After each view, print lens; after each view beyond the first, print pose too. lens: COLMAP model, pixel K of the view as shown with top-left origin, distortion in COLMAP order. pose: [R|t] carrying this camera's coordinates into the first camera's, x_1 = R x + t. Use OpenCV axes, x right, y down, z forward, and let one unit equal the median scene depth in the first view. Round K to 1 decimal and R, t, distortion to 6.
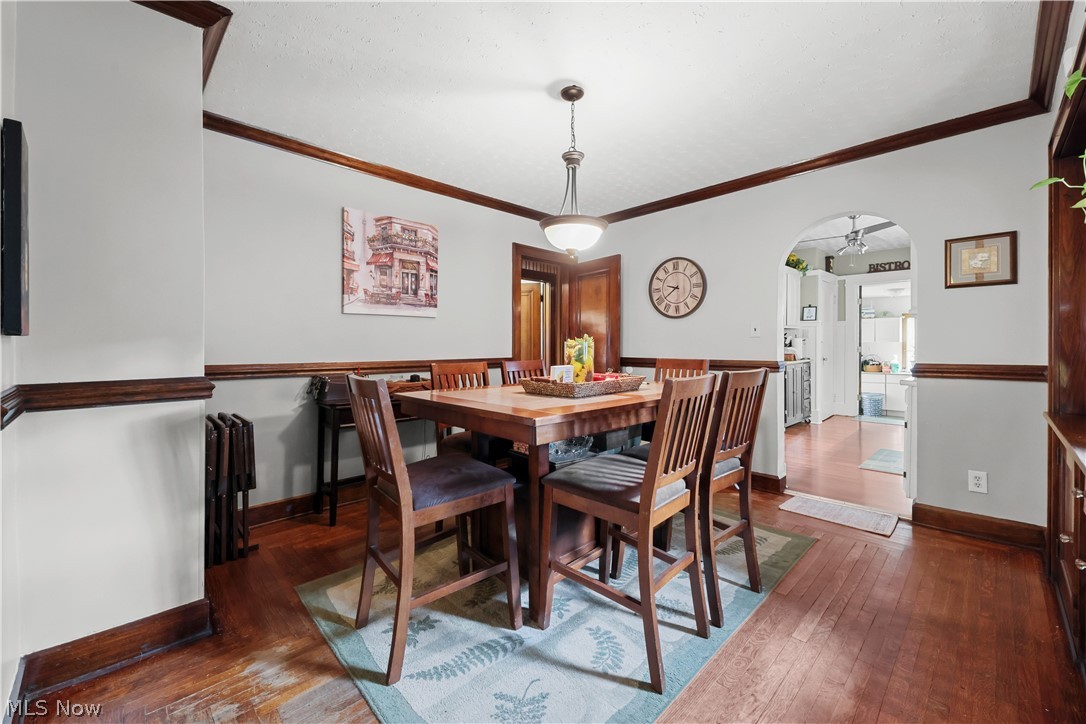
lens RADIAL K [[441.2, 0, 535.0], [0, 441.2, 352.1], [0, 0, 1]] dist [0.002540, -0.000387]
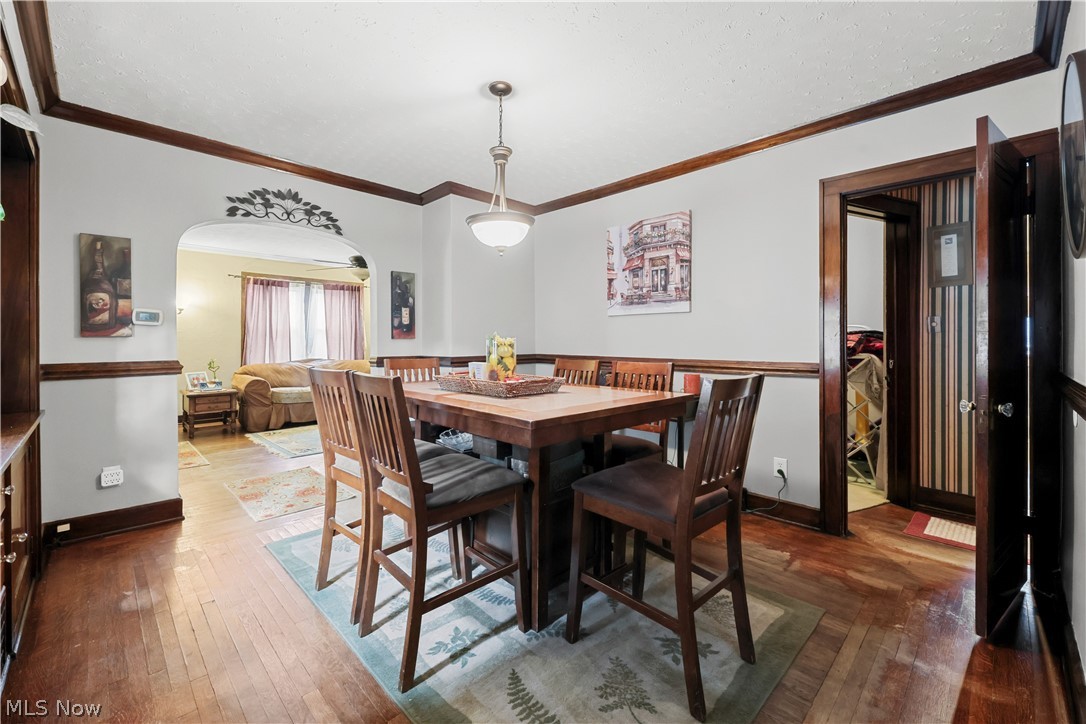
lens RADIAL K [[441.2, 0, 515.4], [0, 441.2, 342.0], [0, 0, 1]] dist [0.002540, -0.000387]
pose [[-0.009596, 0.001890, -0.999952, 0.704499], [-0.018970, 0.999818, 0.002072, -0.013354], [0.999774, 0.018989, -0.009558, 0.691917]]
